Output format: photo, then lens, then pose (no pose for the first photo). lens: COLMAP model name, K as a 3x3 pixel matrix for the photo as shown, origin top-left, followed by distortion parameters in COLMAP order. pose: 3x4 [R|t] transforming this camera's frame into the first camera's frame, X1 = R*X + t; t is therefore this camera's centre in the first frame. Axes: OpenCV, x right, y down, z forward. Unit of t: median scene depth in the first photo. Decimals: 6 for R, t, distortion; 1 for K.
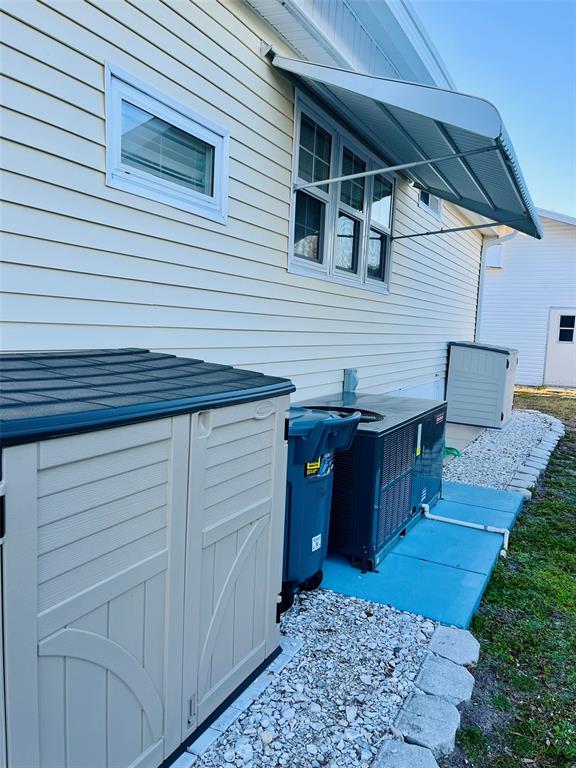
lens RADIAL K [[588.7, 0, 288.0], [0, 588.7, 384.0], [0, 0, 1]] dist [0.004822, 0.003624]
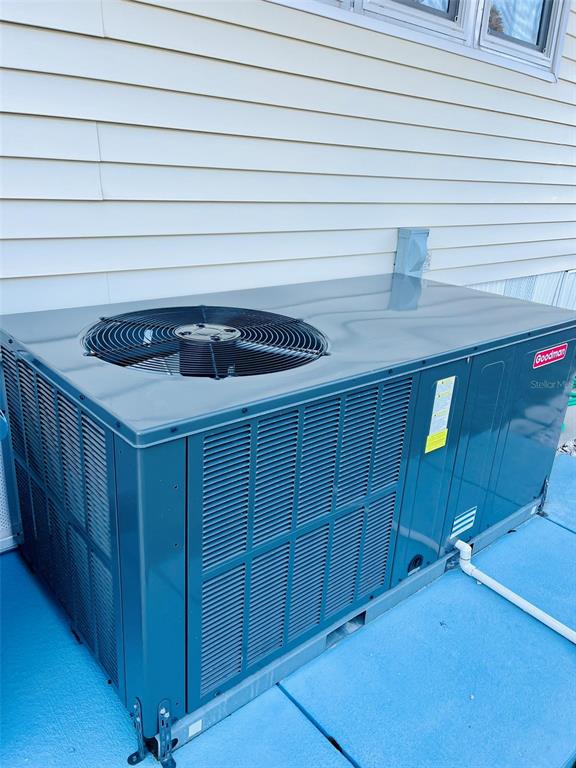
lens RADIAL K [[588.7, 0, 288.0], [0, 588.7, 384.0], [0, 0, 1]] dist [0.004822, 0.003624]
pose [[0.922765, 0.145270, -0.356934, 0.225741], [-0.055948, 0.966915, 0.248890, -0.017884], [0.381281, -0.209697, 0.900362, 0.505590]]
